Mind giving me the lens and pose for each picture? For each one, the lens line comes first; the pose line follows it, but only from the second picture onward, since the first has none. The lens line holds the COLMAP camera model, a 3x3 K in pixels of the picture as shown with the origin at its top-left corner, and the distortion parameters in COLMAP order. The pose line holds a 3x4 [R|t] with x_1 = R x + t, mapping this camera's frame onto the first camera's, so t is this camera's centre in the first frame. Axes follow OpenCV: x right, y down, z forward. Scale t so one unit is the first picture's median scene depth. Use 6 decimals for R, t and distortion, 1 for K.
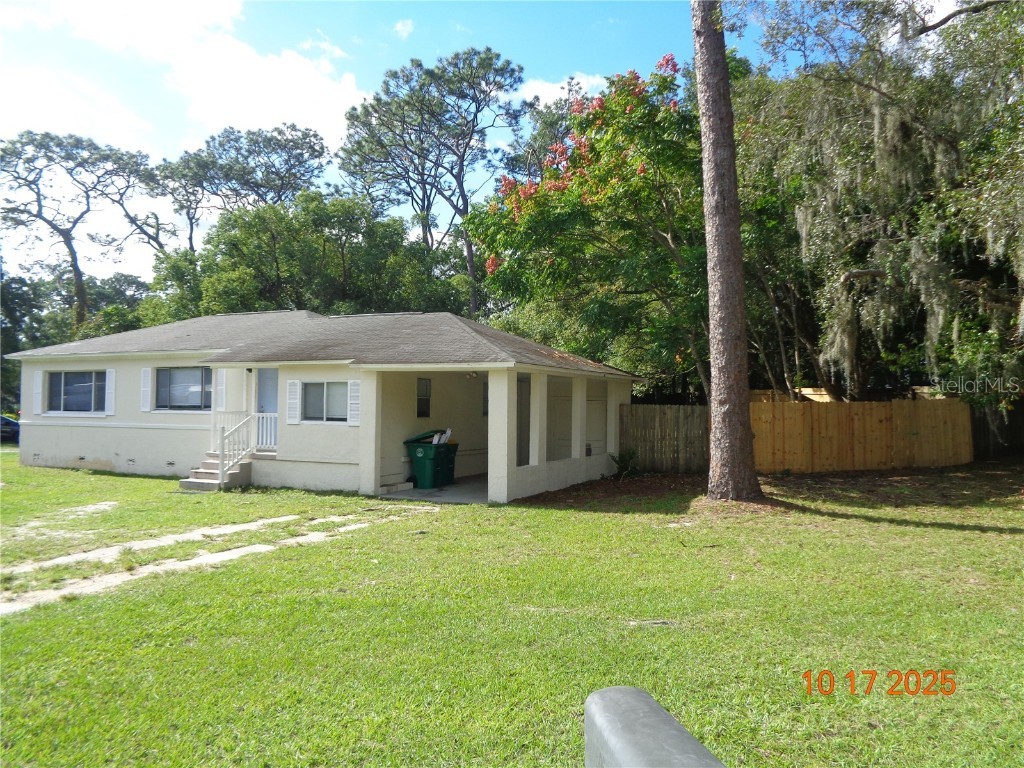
lens RADIAL K [[773.7, 0, 511.7], [0, 773.7, 383.9], [0, 0, 1]] dist [0.008534, 0.008984]
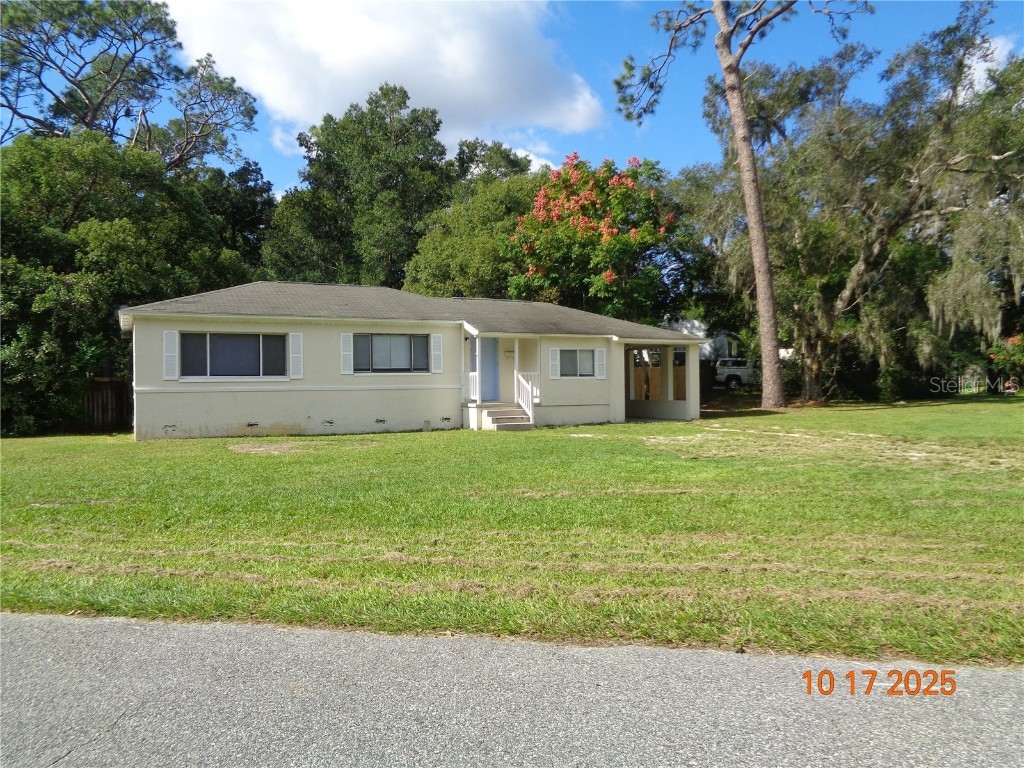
lens RADIAL K [[773.7, 0, 511.2], [0, 773.7, 383.0], [0, 0, 1]] dist [0.008534, 0.008984]
pose [[0.596565, -0.016385, 0.802397, -1.192286], [-0.005219, 0.999691, 0.024294, 0.020694], [-0.802548, -0.018680, 0.596296, 0.184548]]
